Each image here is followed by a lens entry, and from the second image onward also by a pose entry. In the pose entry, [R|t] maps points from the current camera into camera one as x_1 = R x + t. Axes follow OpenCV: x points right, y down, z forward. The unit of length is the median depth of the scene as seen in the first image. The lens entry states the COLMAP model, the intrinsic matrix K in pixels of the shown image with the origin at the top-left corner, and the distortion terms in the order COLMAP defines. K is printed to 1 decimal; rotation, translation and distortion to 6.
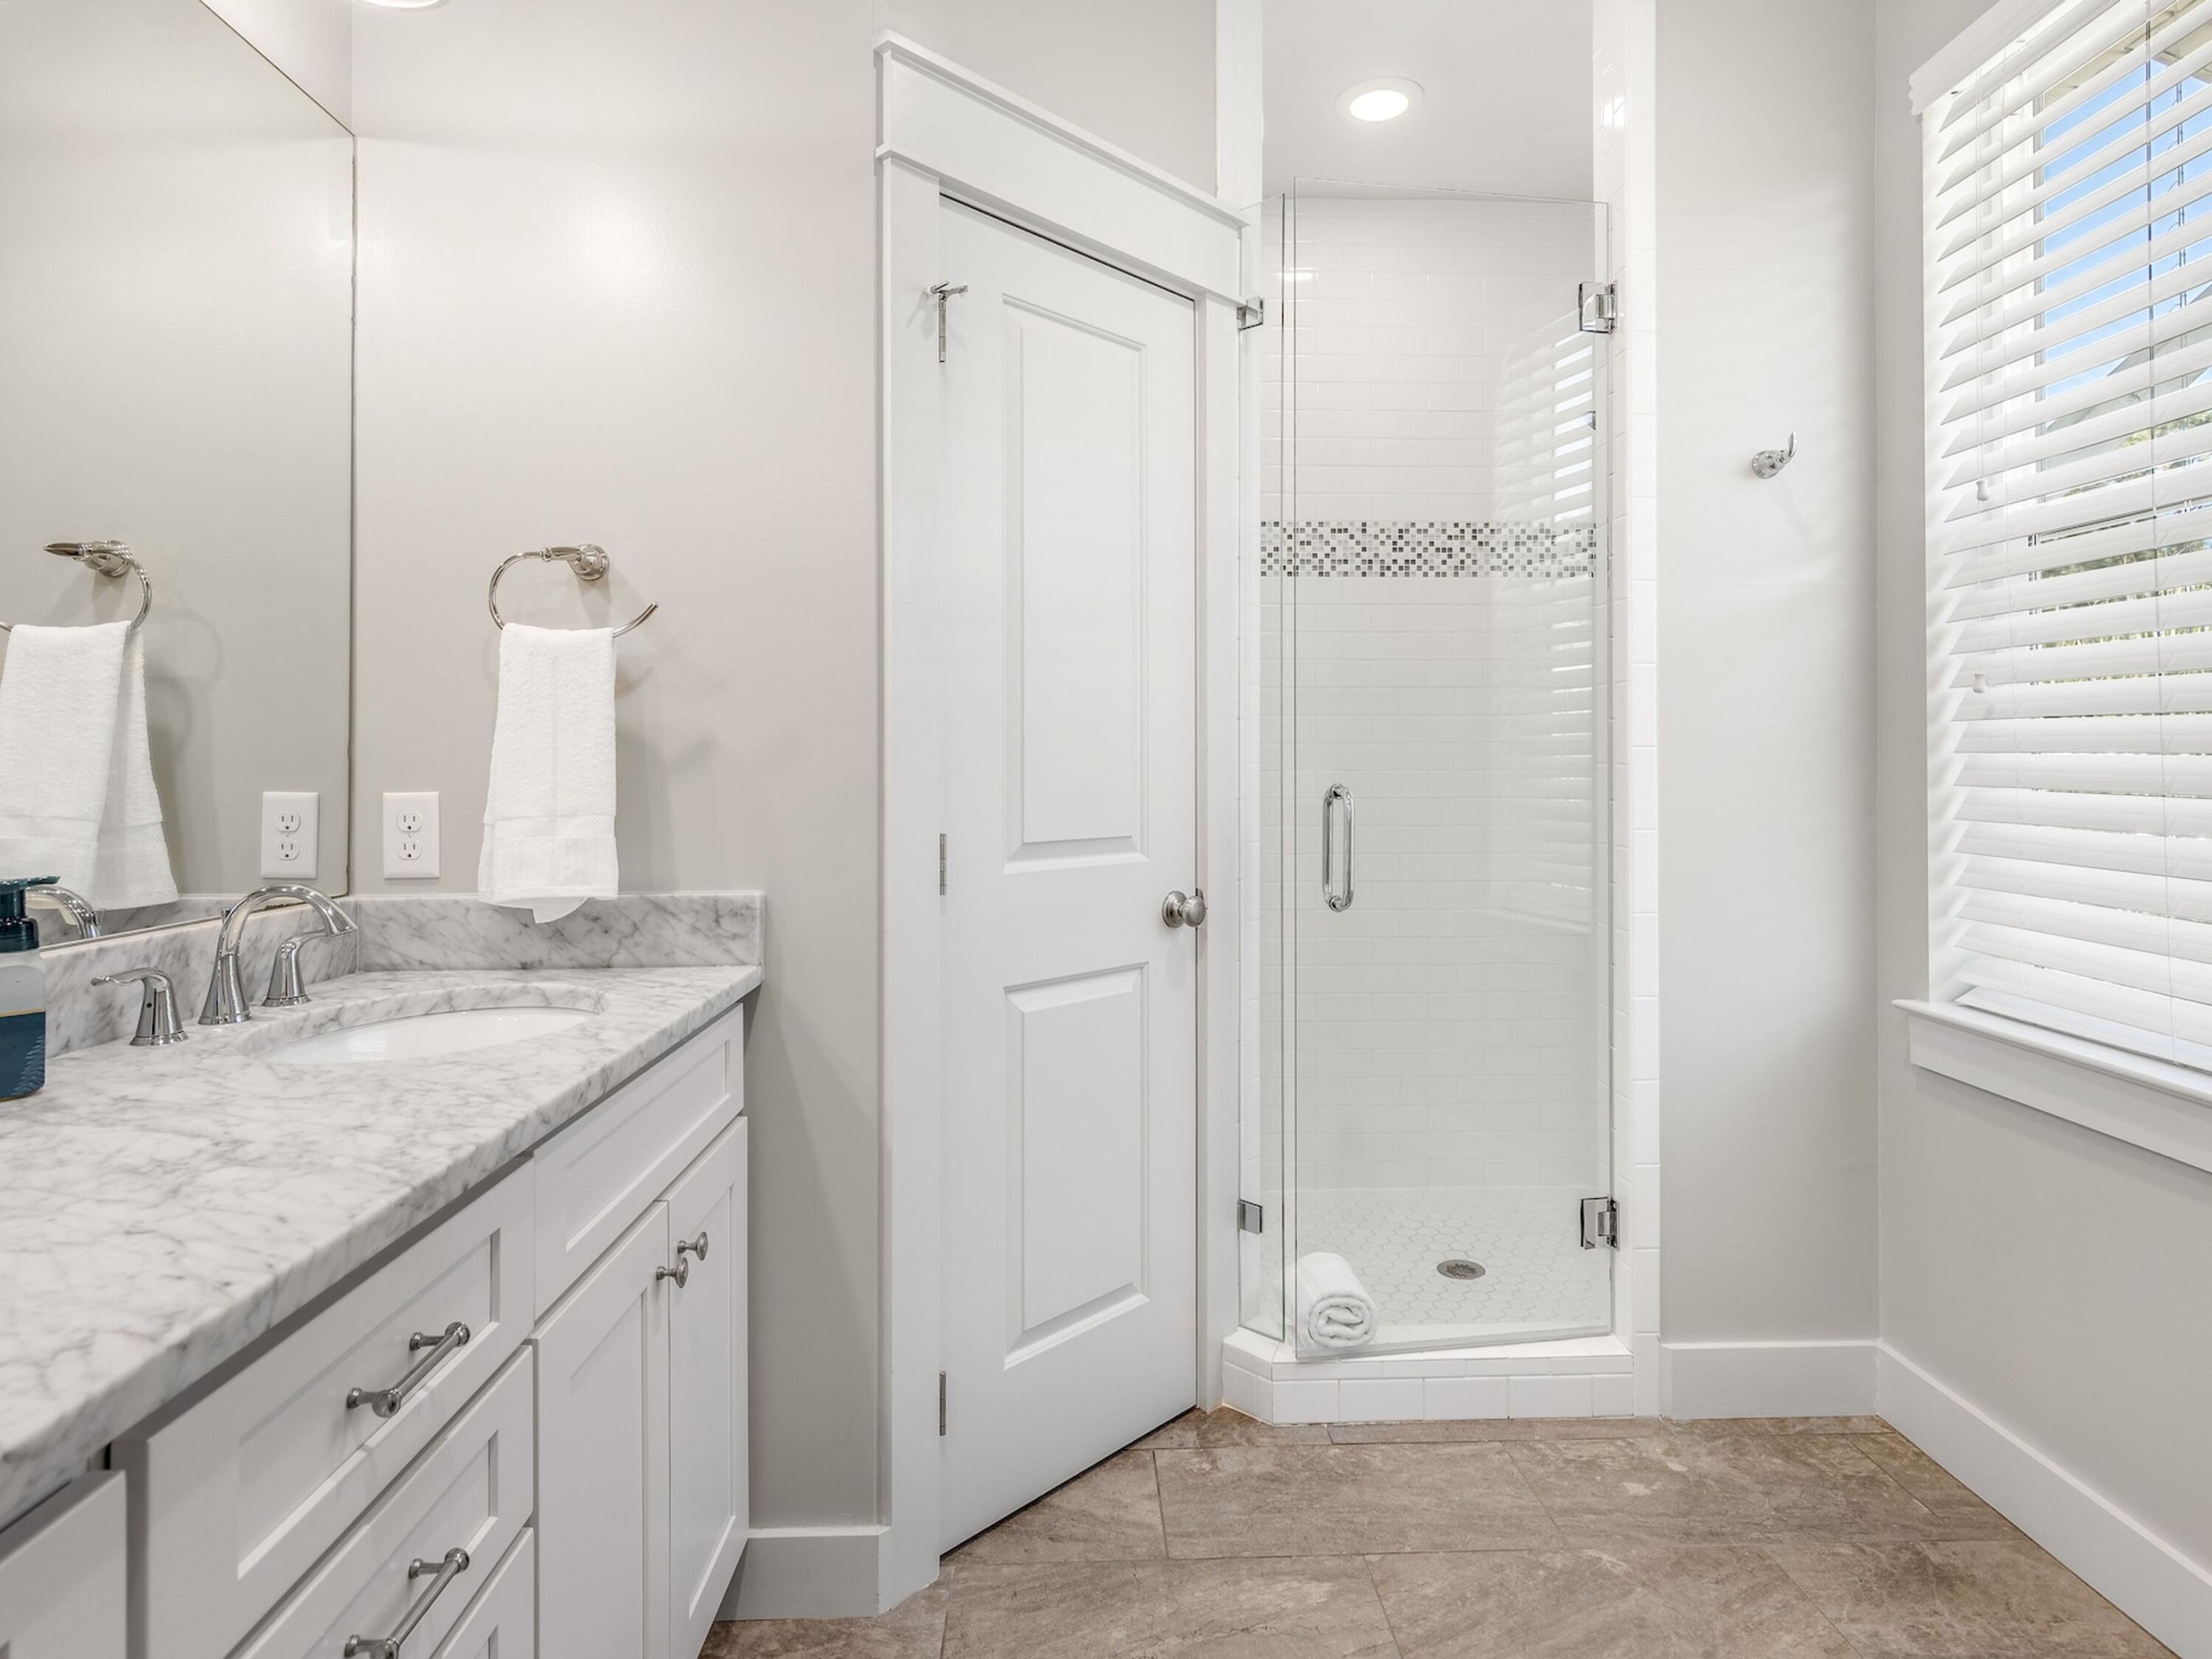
lens RADIAL K [[1256.9, 0, 1123.8], [0, 1256.9, 748.2], [0, 0, 1]] dist [0.006022, -0.003163]
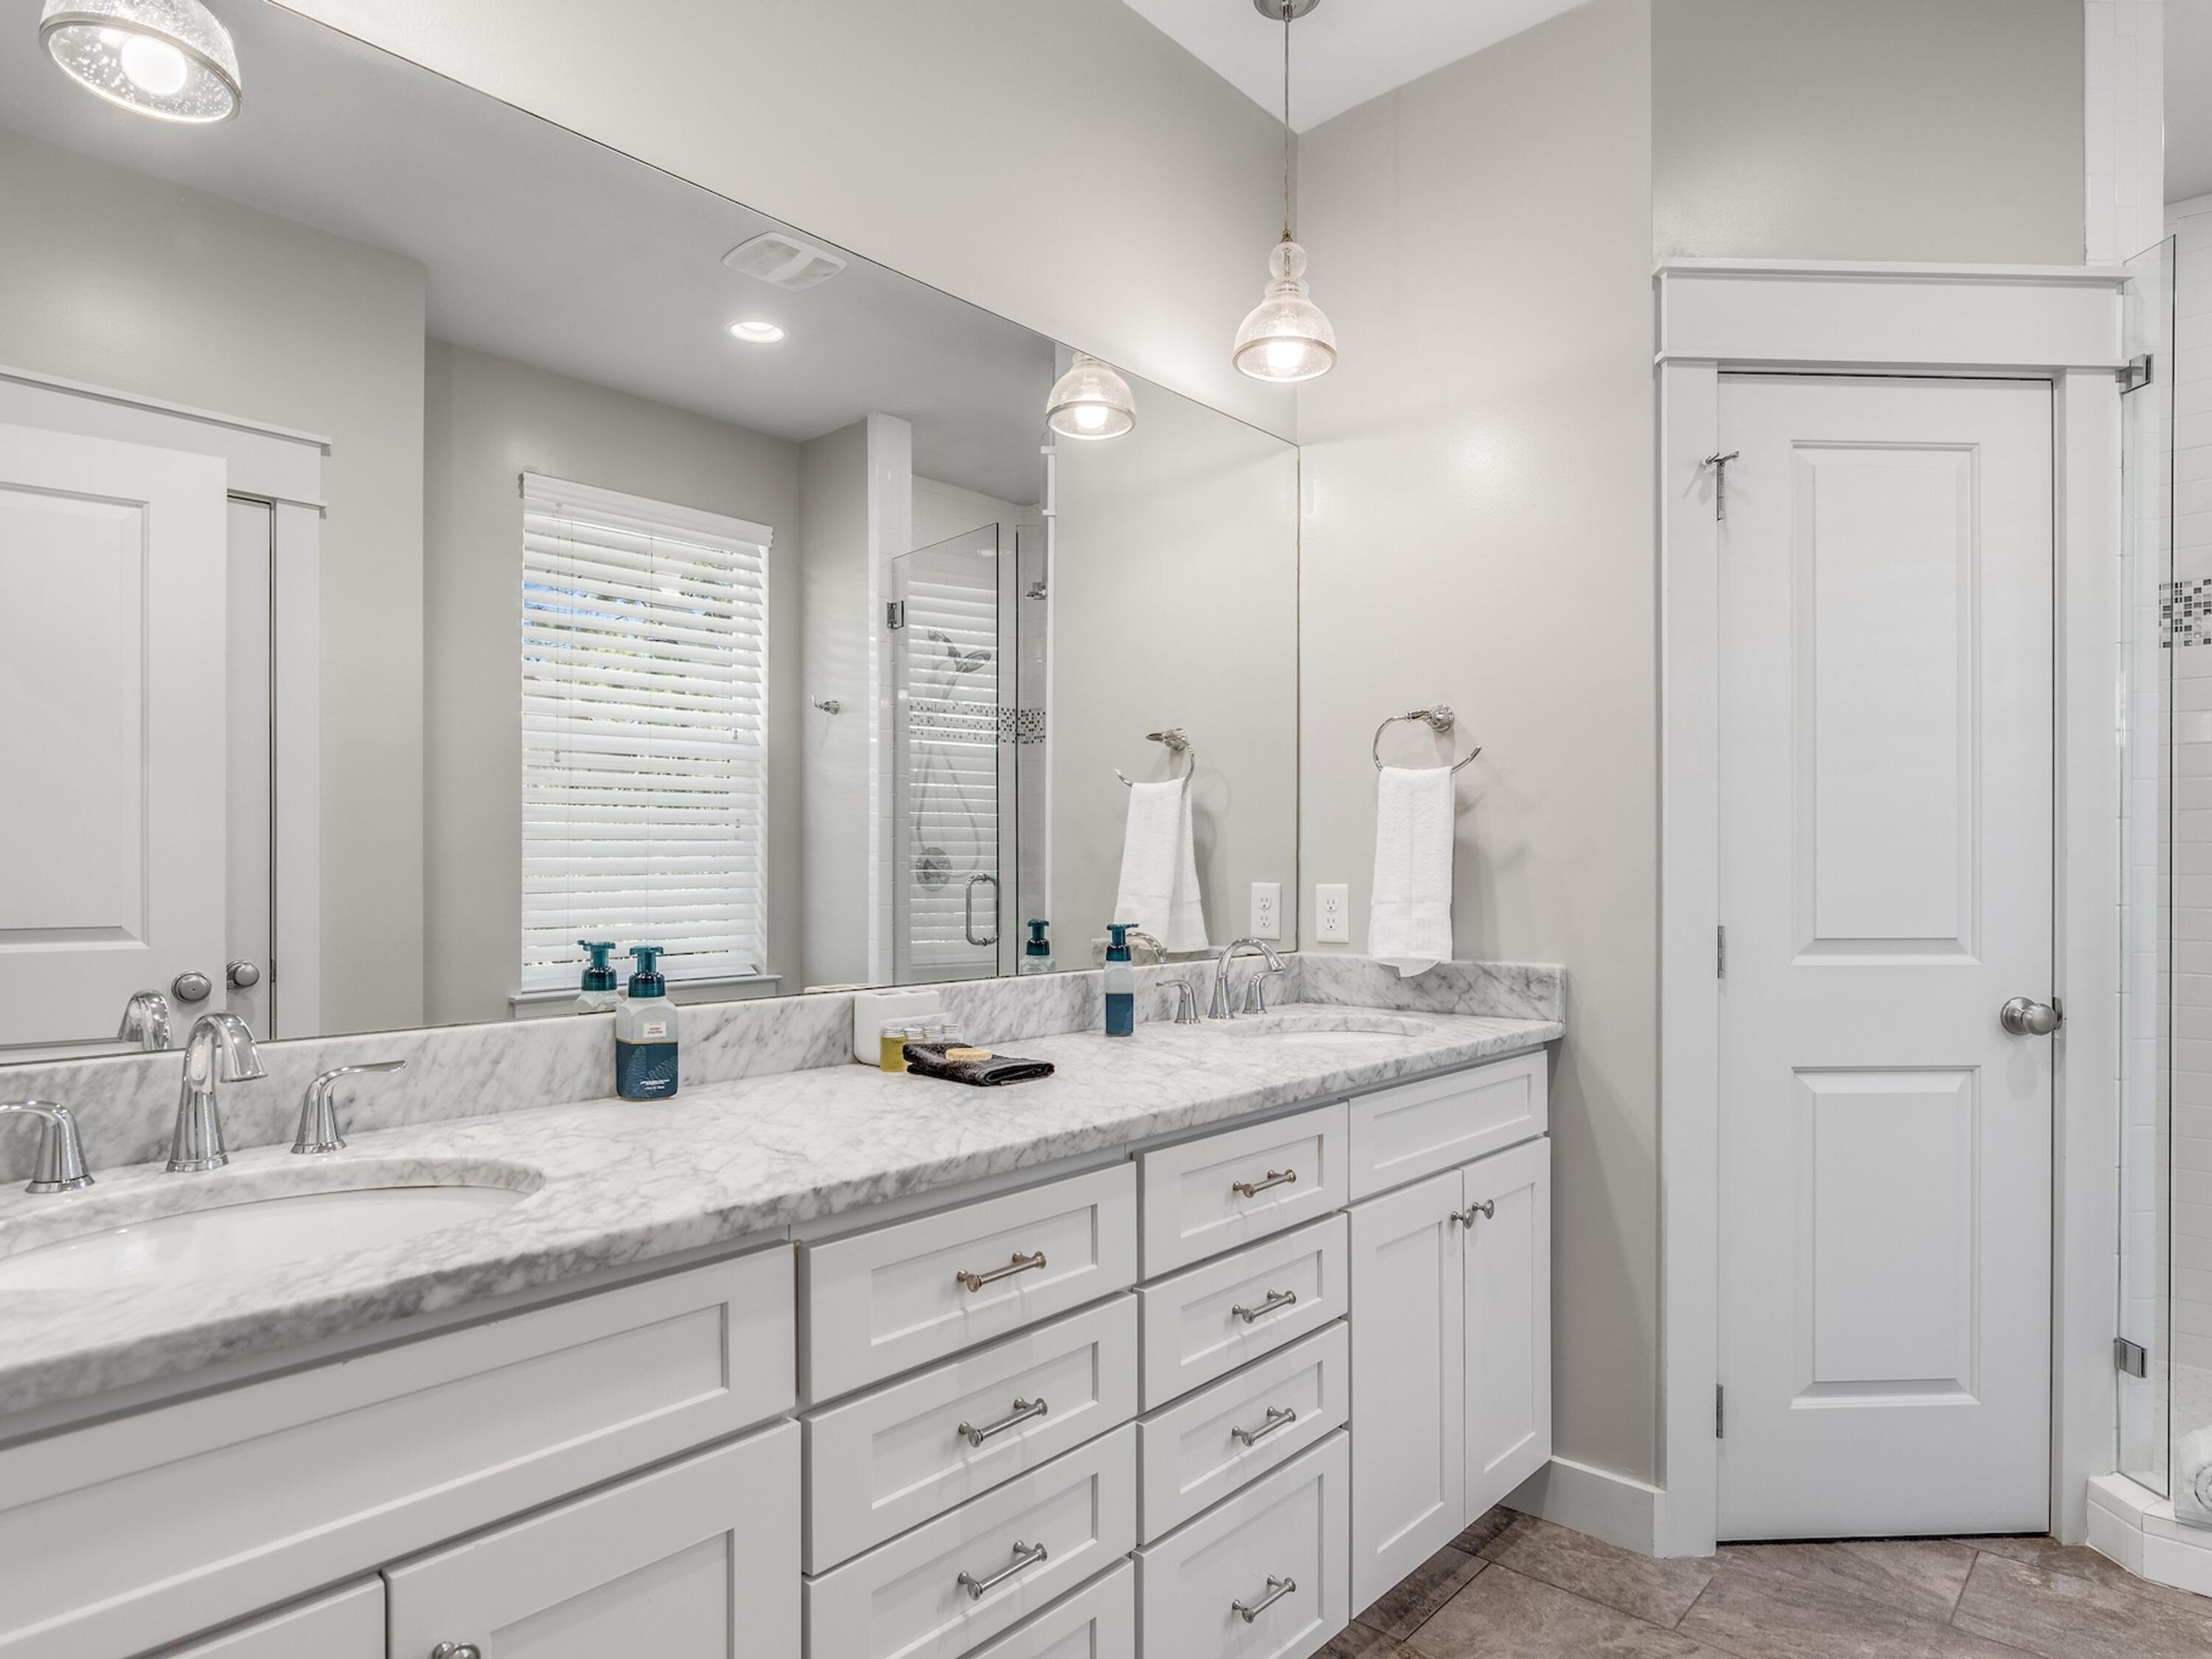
lens RADIAL K [[1256.9, 0, 1108.0], [0, 1256.9, 866.1], [0, 0, 1]] dist [0.006022, -0.003163]
pose [[0.719996, 0.002711, -0.693973, 0.267083], [0.006387, 0.999924, 0.010533, -0.003384], [0.693949, -0.012016, 0.719924, -0.241866]]
